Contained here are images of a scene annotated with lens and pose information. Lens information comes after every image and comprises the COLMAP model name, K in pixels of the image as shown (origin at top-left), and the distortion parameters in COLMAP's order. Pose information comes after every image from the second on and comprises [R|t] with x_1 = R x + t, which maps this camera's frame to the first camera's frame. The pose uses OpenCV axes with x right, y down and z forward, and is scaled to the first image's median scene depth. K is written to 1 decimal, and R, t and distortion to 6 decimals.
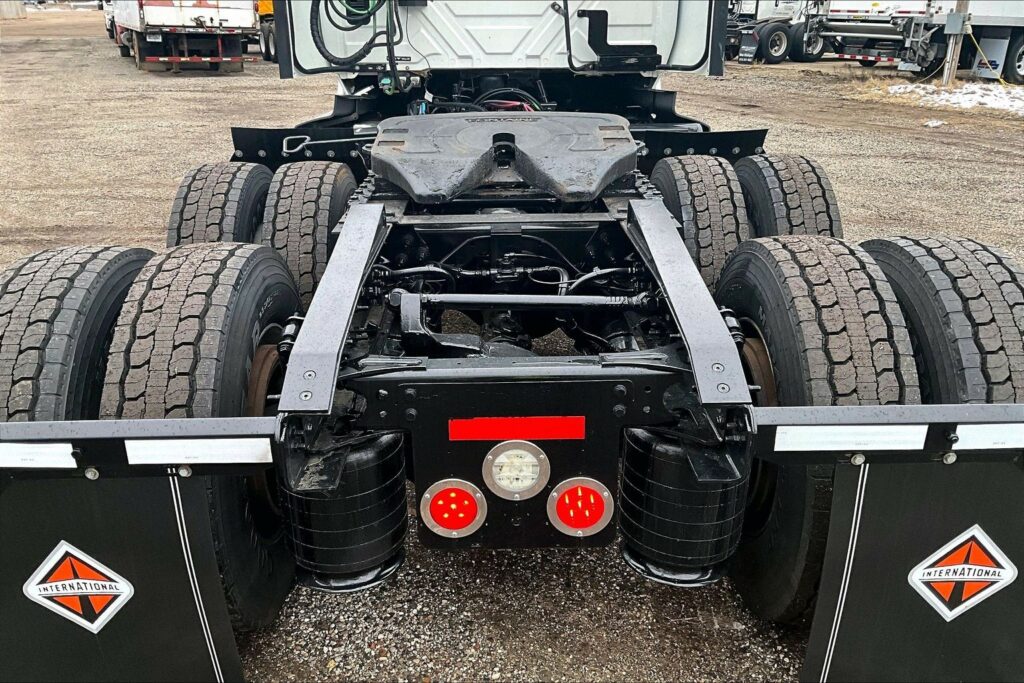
lens RADIAL K [[856.8, 0, 512.0], [0, 856.8, 341.5], [0, 0, 1]] dist [0.071599, -0.230803]
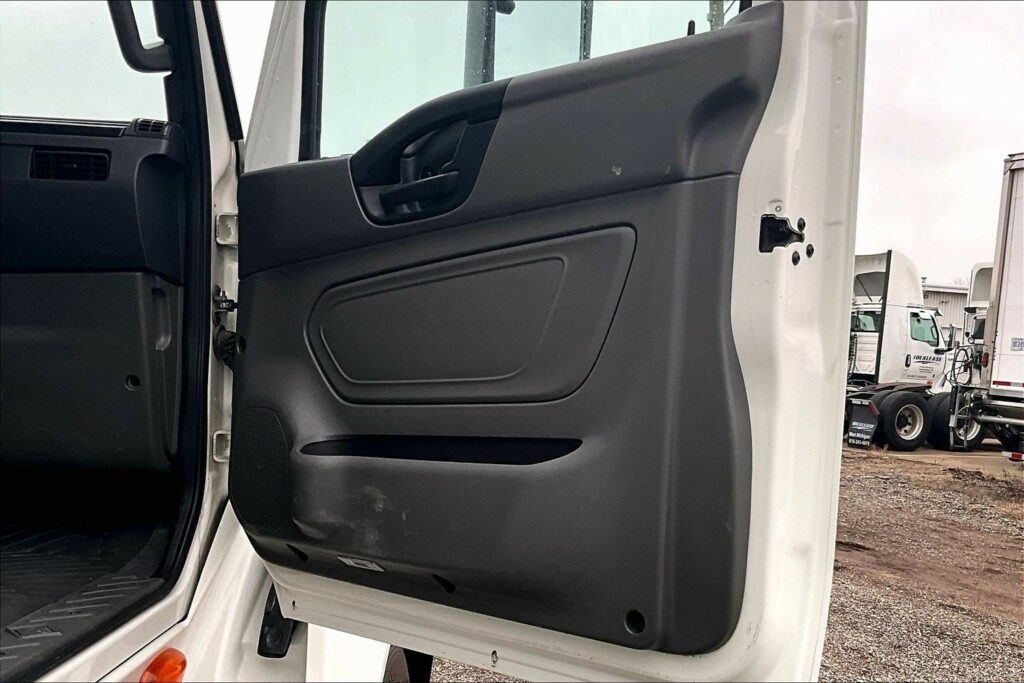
lens RADIAL K [[856.8, 0, 512.0], [0, 856.8, 341.5], [0, 0, 1]] dist [0.071599, -0.230803]
pose [[0.984539, 0.056925, -0.165660, 0.114487], [-0.112600, 0.930114, -0.349585, -0.138027], [0.134182, 0.362833, 0.922143, 0.327985]]
